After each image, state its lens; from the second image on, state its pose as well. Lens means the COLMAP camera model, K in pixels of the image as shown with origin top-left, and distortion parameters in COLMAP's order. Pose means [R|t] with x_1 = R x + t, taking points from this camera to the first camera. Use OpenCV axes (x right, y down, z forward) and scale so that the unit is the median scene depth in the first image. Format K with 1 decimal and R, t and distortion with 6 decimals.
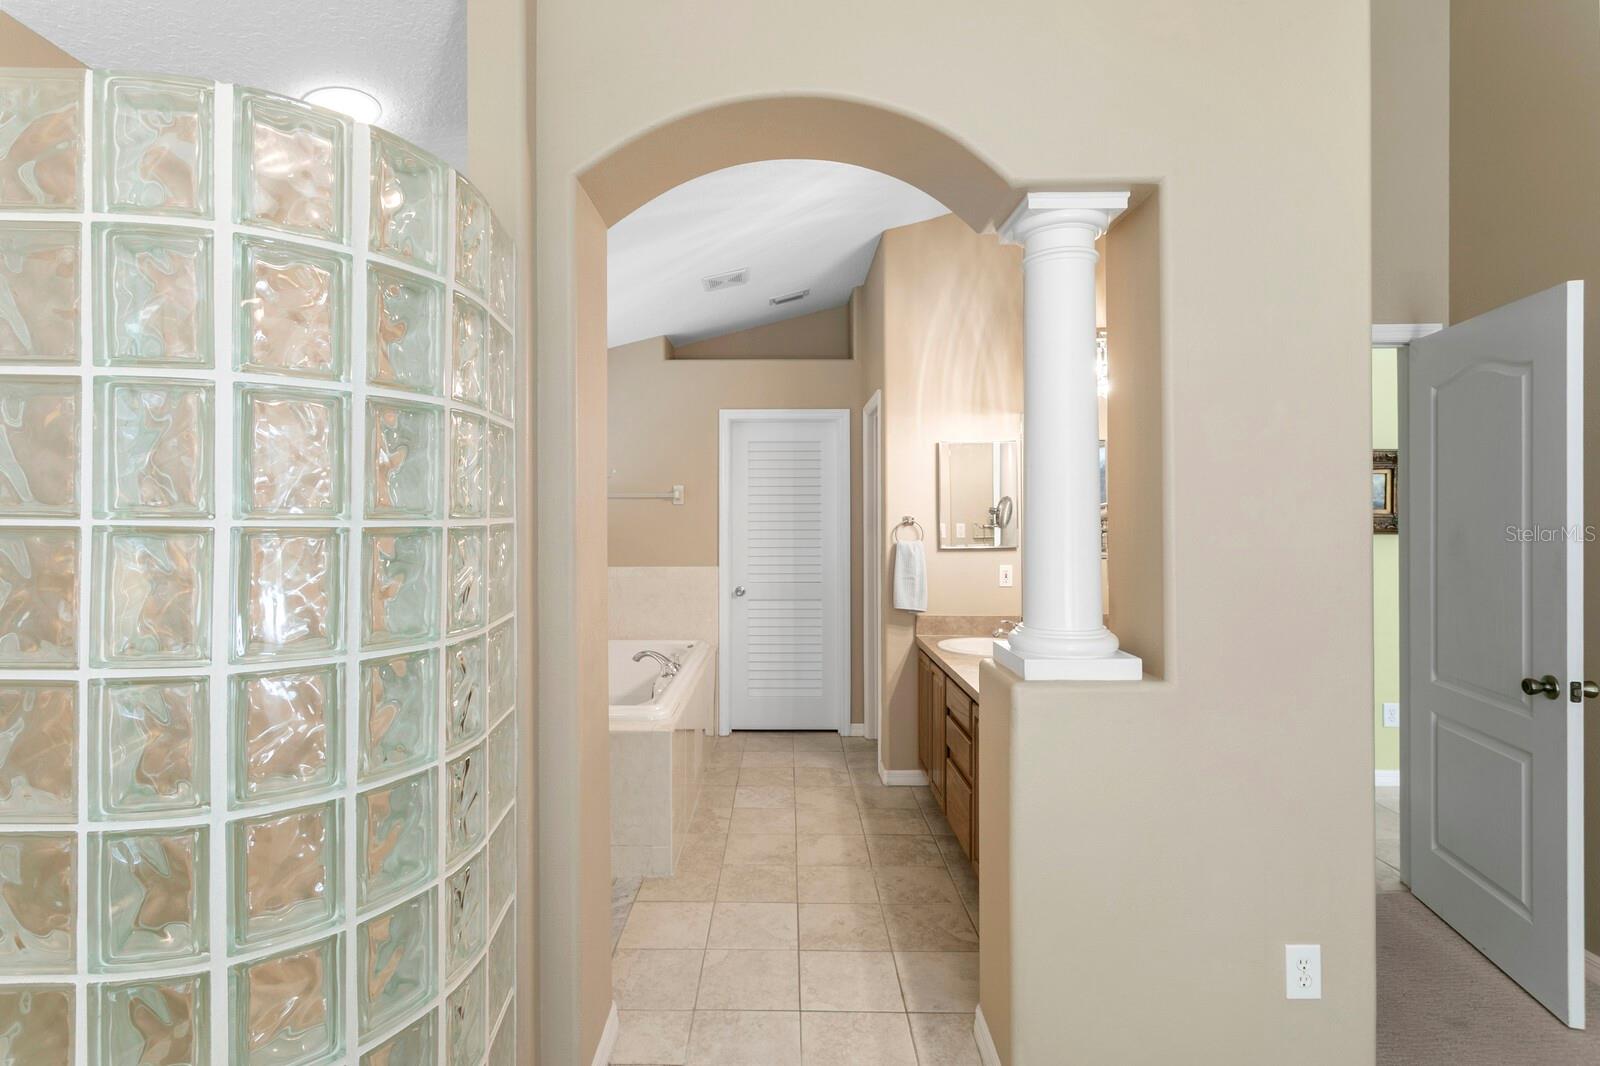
lens RADIAL K [[764.9, 0, 781.4], [0, 764.9, 514.0], [0, 0, 1]] dist [0.003802, 0.001249]
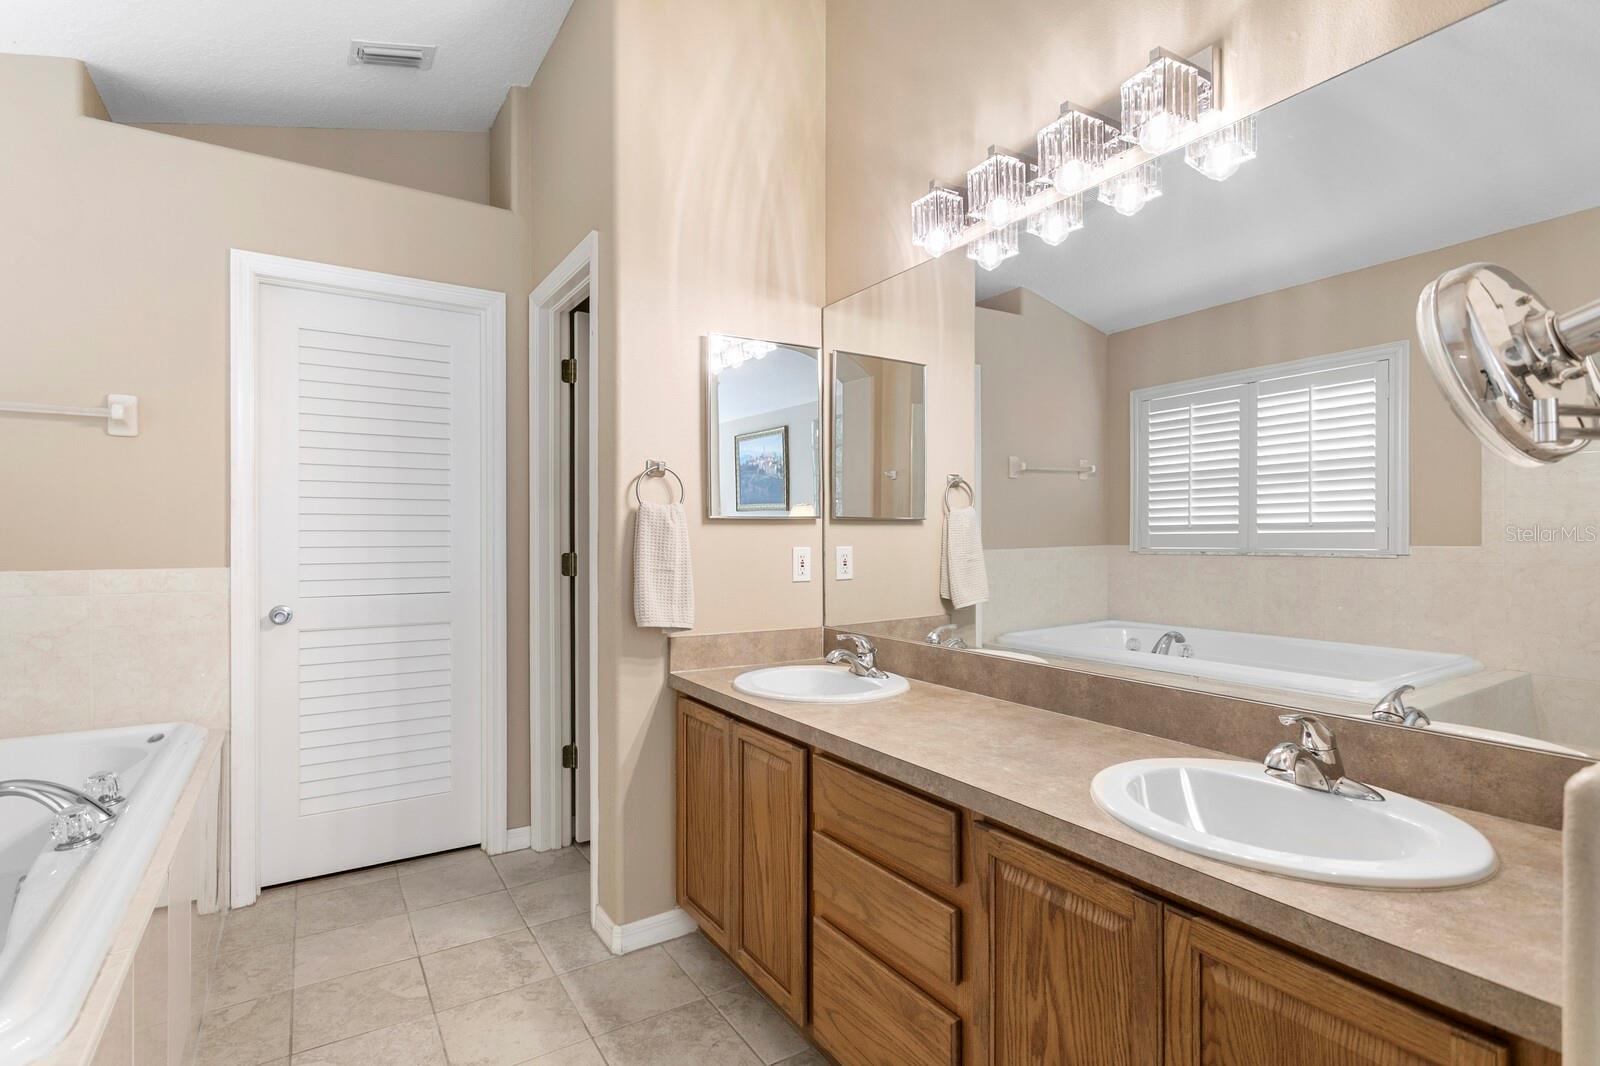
lens RADIAL K [[767.3, 0, 780.7], [0, 767.3, 539.0], [0, 0, 1]] dist [0.004887, 0.000611]
pose [[0.847680, -0.000798, 0.530508, -0.053721], [-0.003150, 0.999974, 0.006538, 0.056313], [-0.530499, -0.007213, 0.847655, 0.476799]]
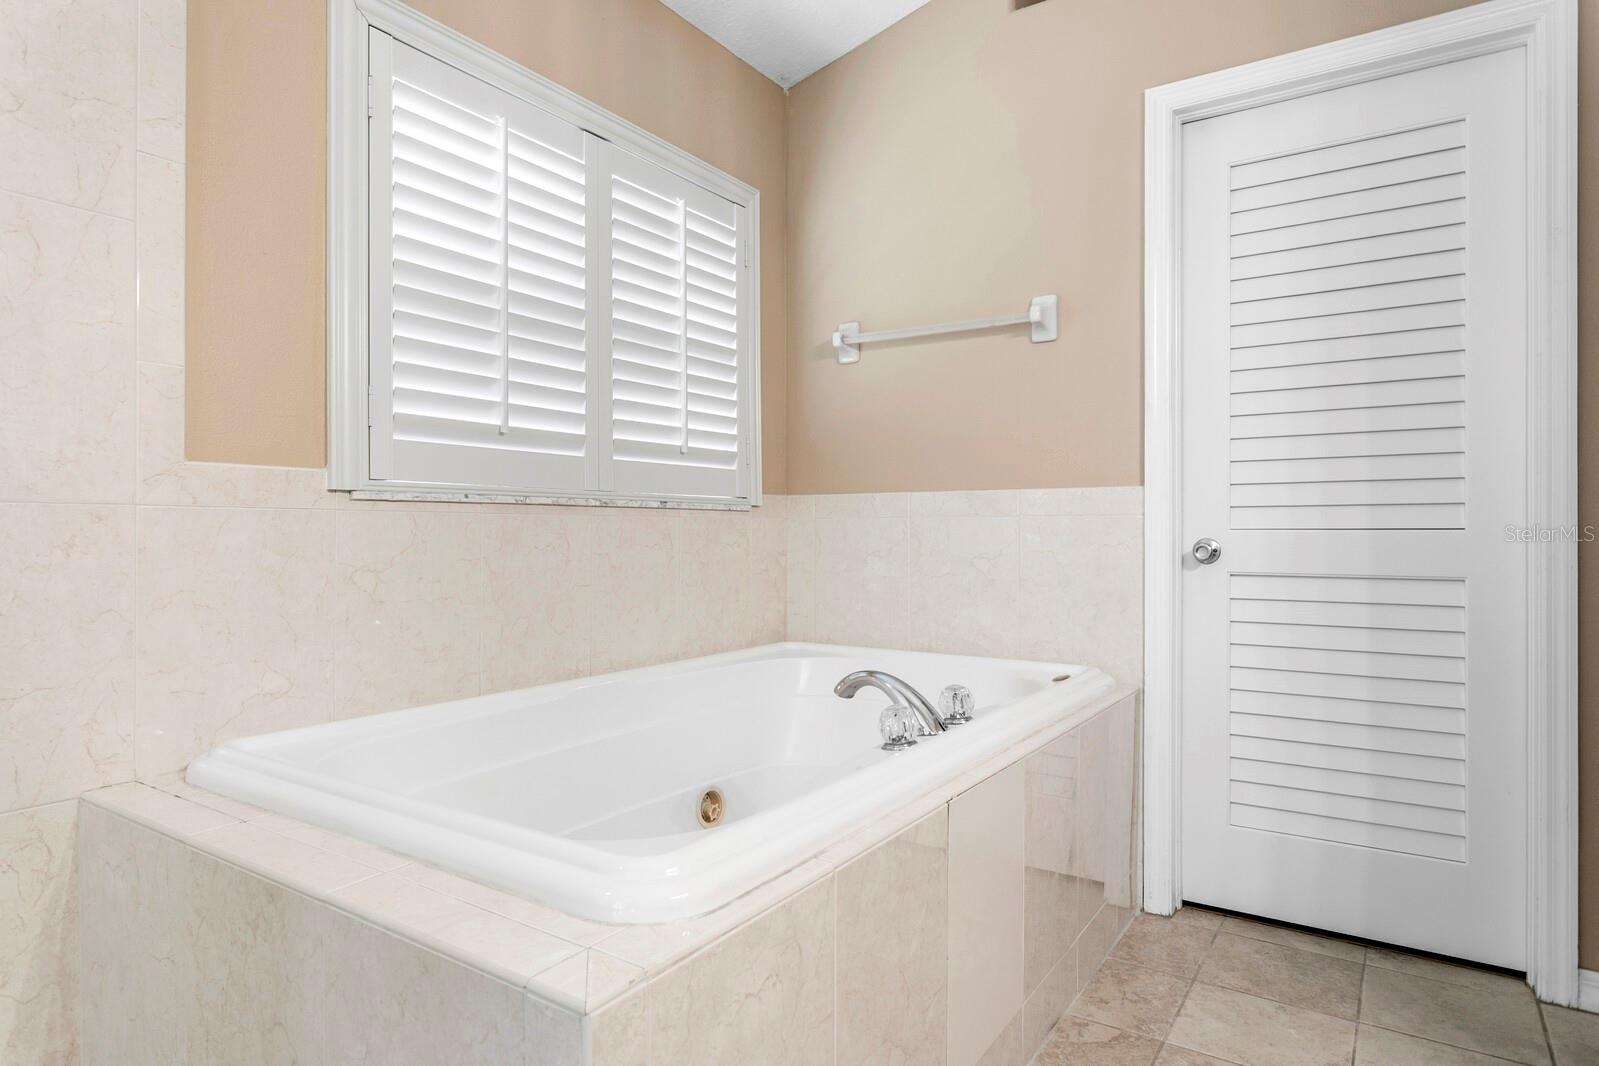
lens RADIAL K [[930.5, 0, 775.0], [0, 930.5, 529.6], [0, 0, 1]] dist [-0.004214, -0.000262]
pose [[0.825254, 0.000879, -0.564761, 0.039963], [0.001633, 0.999991, 0.003943, 0.108997], [0.564759, -0.004176, 0.825245, 0.602735]]
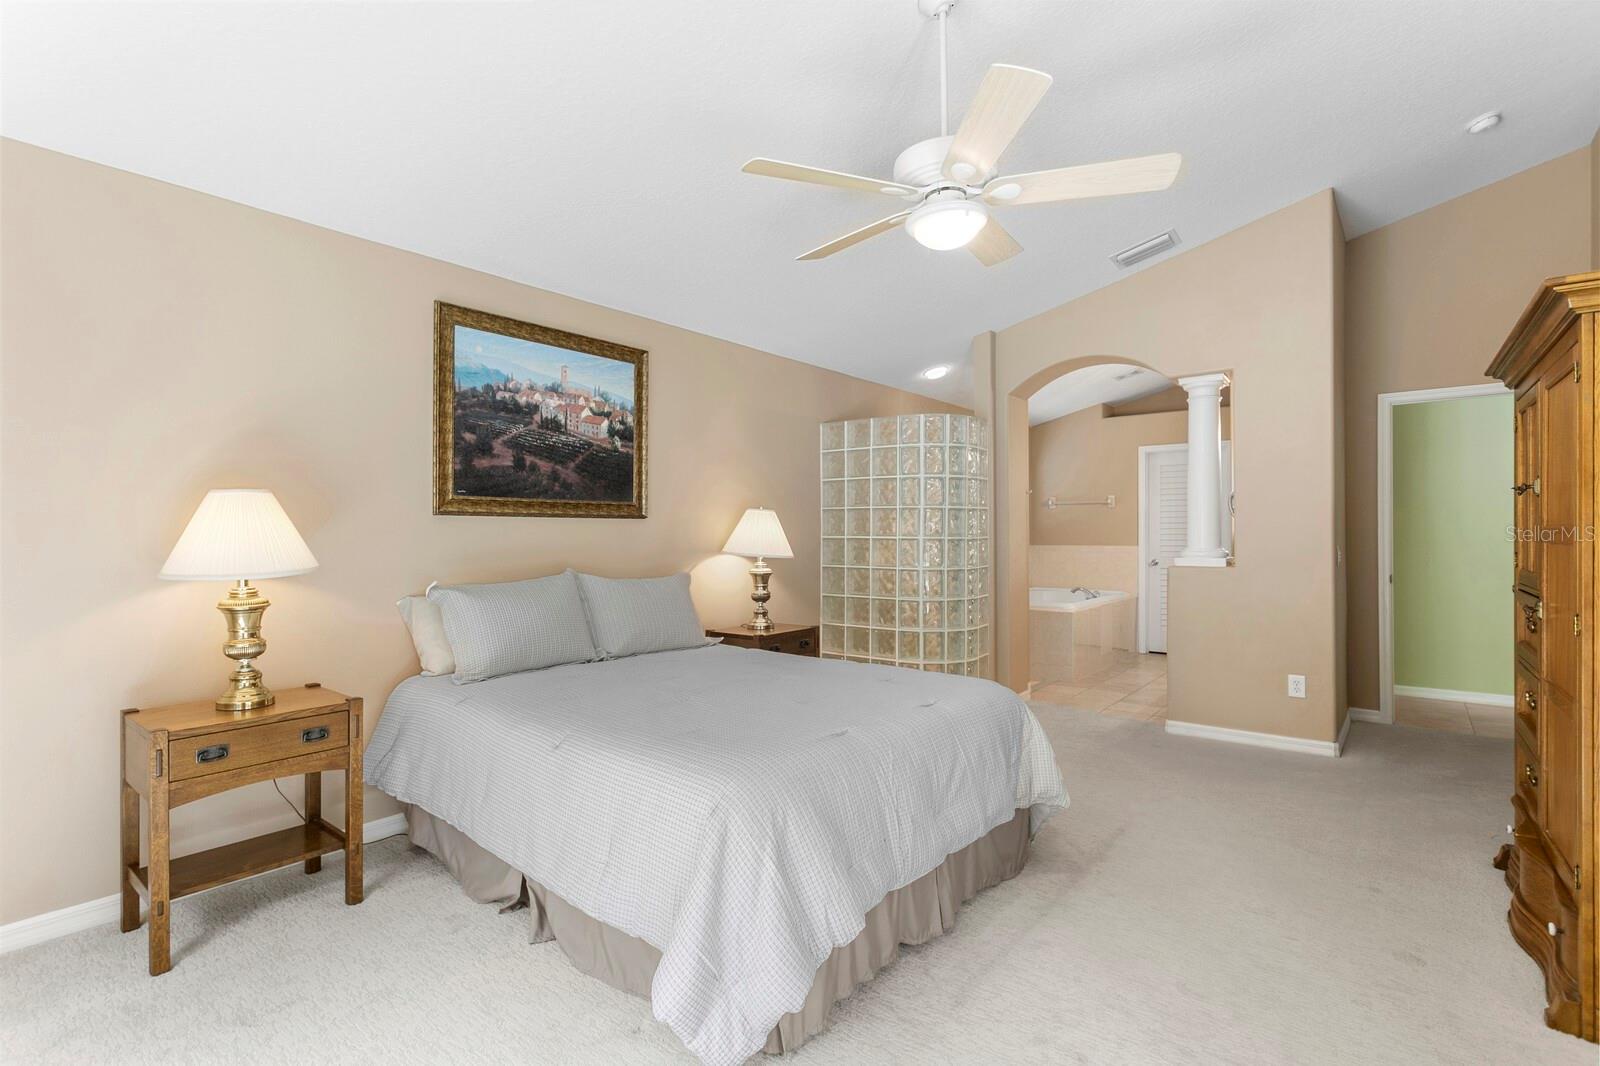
lens RADIAL K [[754.0, 0, 775.0], [0, 754.0, 529.8], [0, 0, 1]] dist [0.002504, 0.001285]
pose [[0.772343, -0.001635, -0.635204, 0.402534], [0.002809, 0.999996, 0.000842, 0.039105], [0.635200, -0.002435, 0.772344, -0.835361]]
